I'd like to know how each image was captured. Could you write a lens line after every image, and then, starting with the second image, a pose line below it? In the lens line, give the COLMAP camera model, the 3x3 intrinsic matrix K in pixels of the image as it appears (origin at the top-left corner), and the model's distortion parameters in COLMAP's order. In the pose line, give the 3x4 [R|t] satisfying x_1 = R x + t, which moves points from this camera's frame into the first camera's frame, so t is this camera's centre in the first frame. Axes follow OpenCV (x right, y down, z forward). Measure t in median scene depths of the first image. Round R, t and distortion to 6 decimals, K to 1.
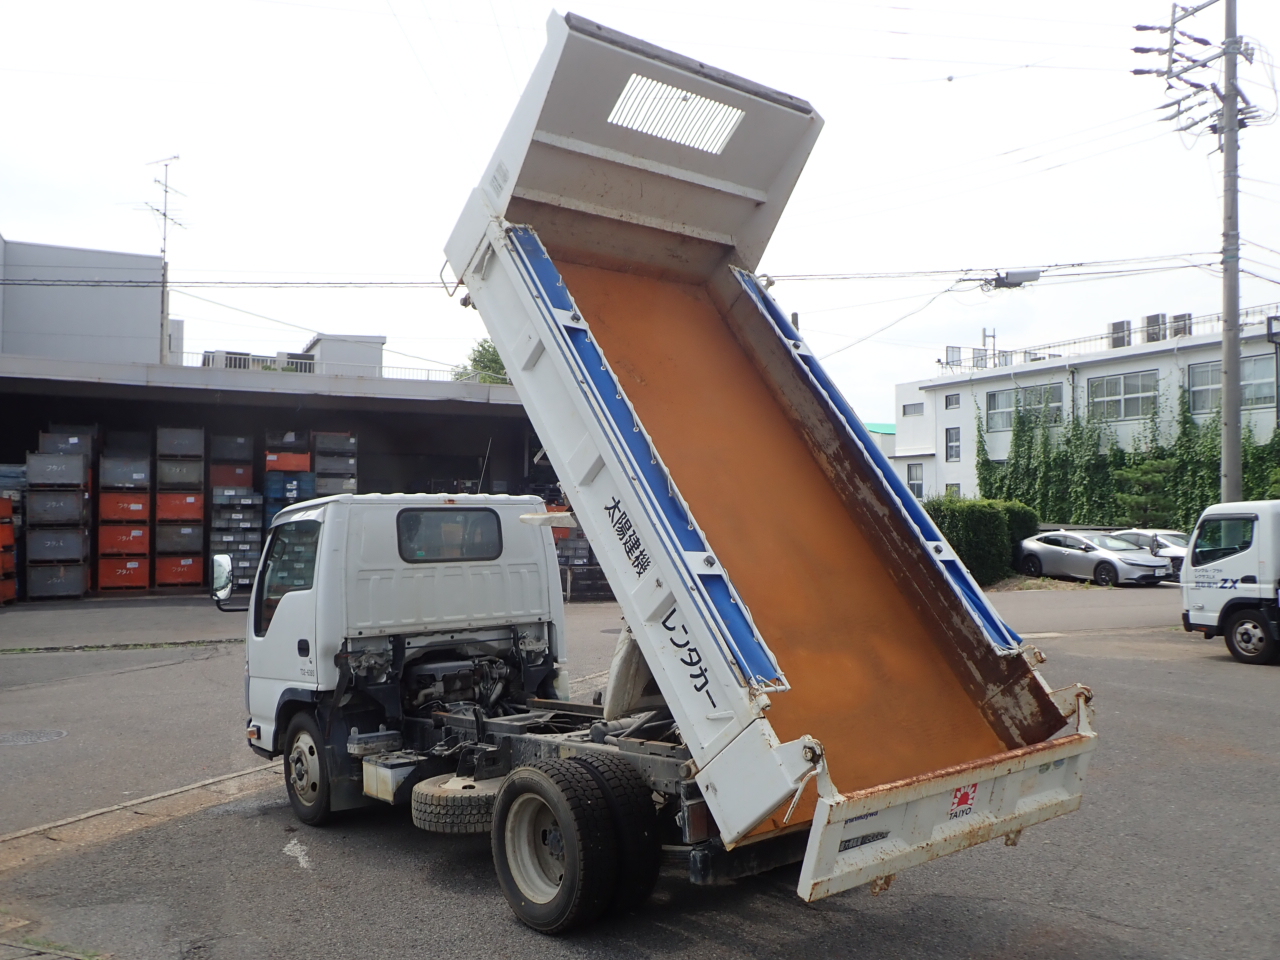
lens RADIAL K [[1046.3, 0, 647.8], [0, 1046.3, 497.1], [0, 0, 1]] dist [-0.042724, 0.003974]
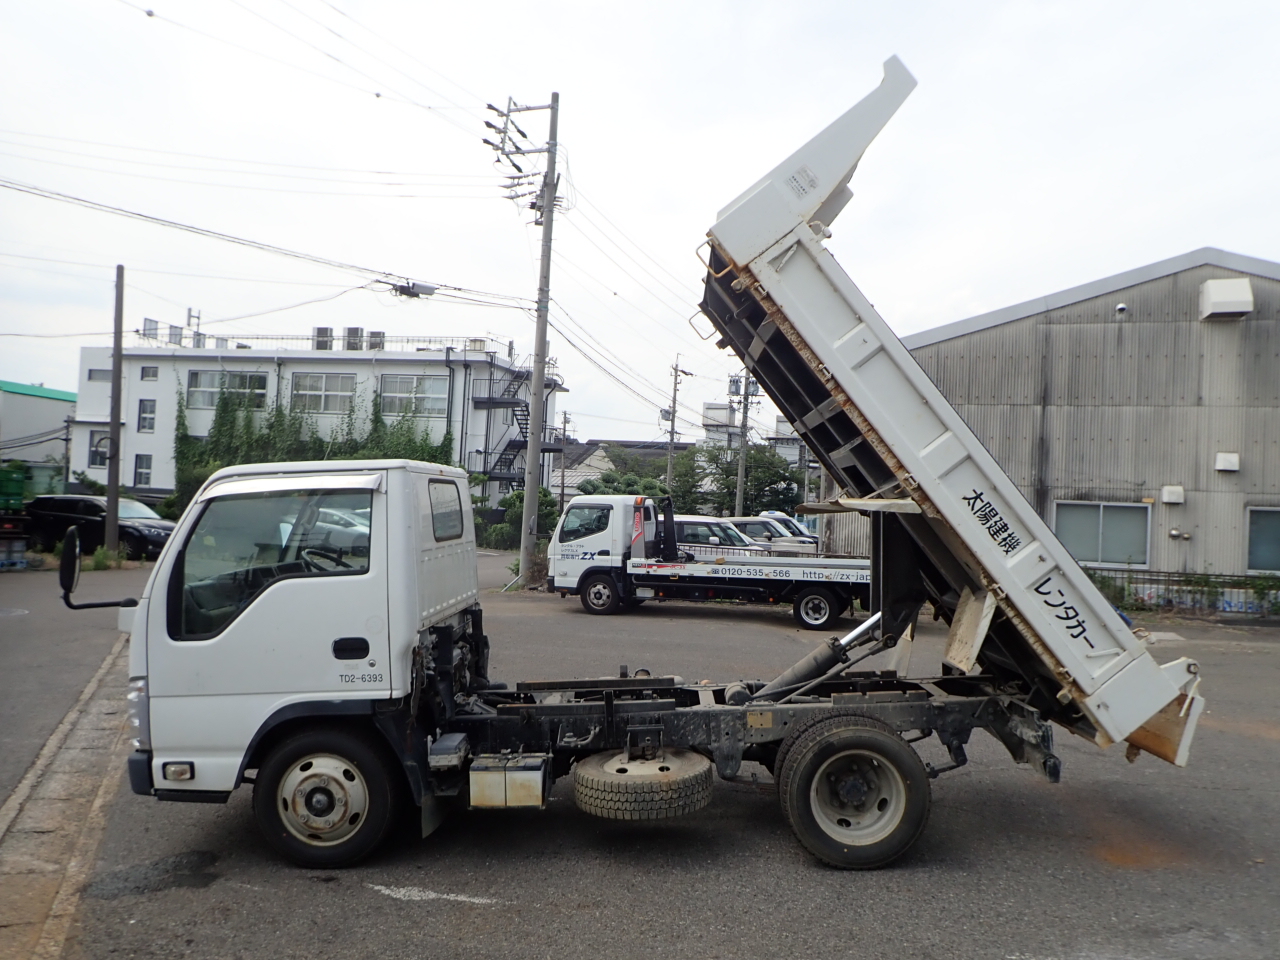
lens RADIAL K [[934.8, 0, 640.0], [0, 934.8, 480.0], [0, 0, 1]] dist [0.008327, 0.002425]
pose [[0.636414, 0.062290, 0.768829, -0.119670], [-0.065904, 0.997480, -0.026262, 0.004585], [-0.768527, -0.033955, 0.638915, 0.061982]]
